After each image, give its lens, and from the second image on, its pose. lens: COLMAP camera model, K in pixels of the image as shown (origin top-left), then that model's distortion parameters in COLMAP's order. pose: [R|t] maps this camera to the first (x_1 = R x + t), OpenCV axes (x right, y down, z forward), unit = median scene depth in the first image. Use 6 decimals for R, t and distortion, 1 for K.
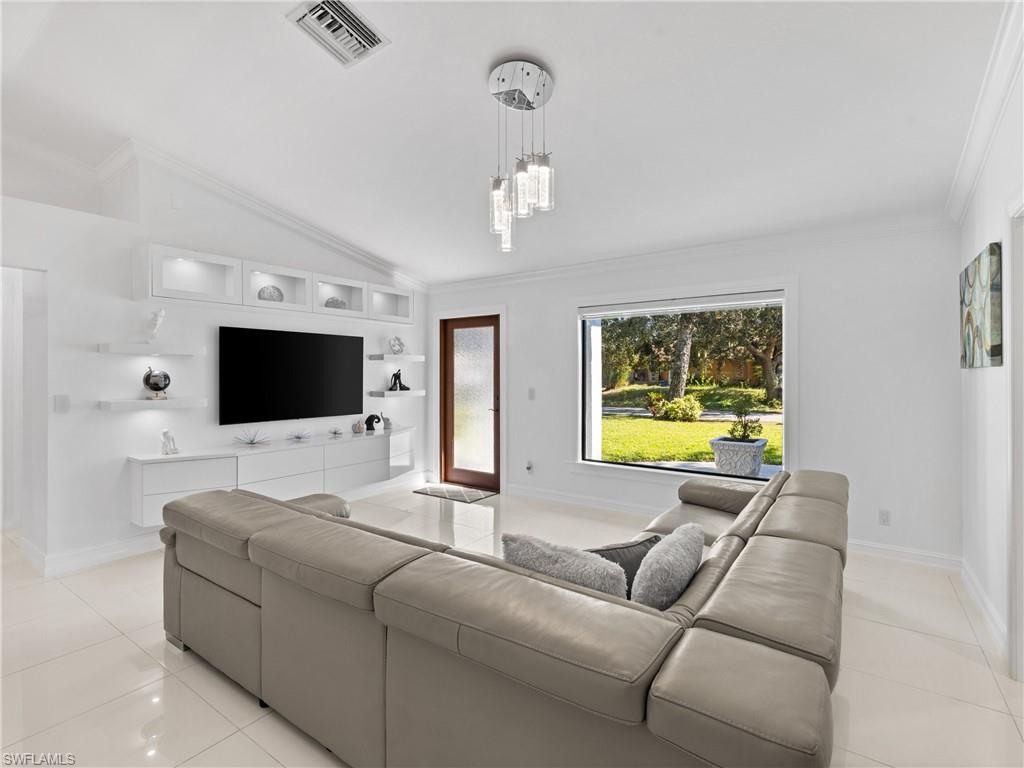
lens RADIAL K [[487.1, 0, 512.0], [0, 487.1, 384.0], [0, 0, 1]] dist [0.001361, 0.000456]
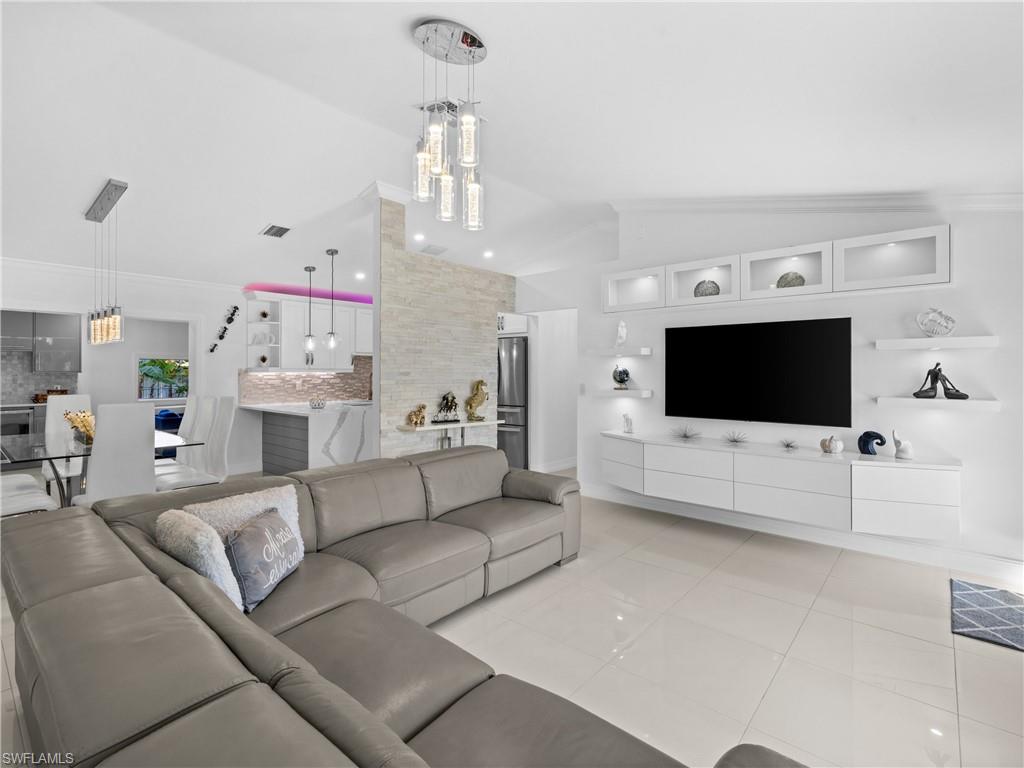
lens RADIAL K [[487.1, 0, 512.0], [0, 487.1, 384.0], [0, 0, 1]] dist [0.001361, 0.000456]
pose [[-0.097833, 0.030659, -0.994730, 0.446534], [-0.017733, 0.999313, 0.032545, -0.015673], [0.995045, 0.020823, -0.097222, 0.600121]]
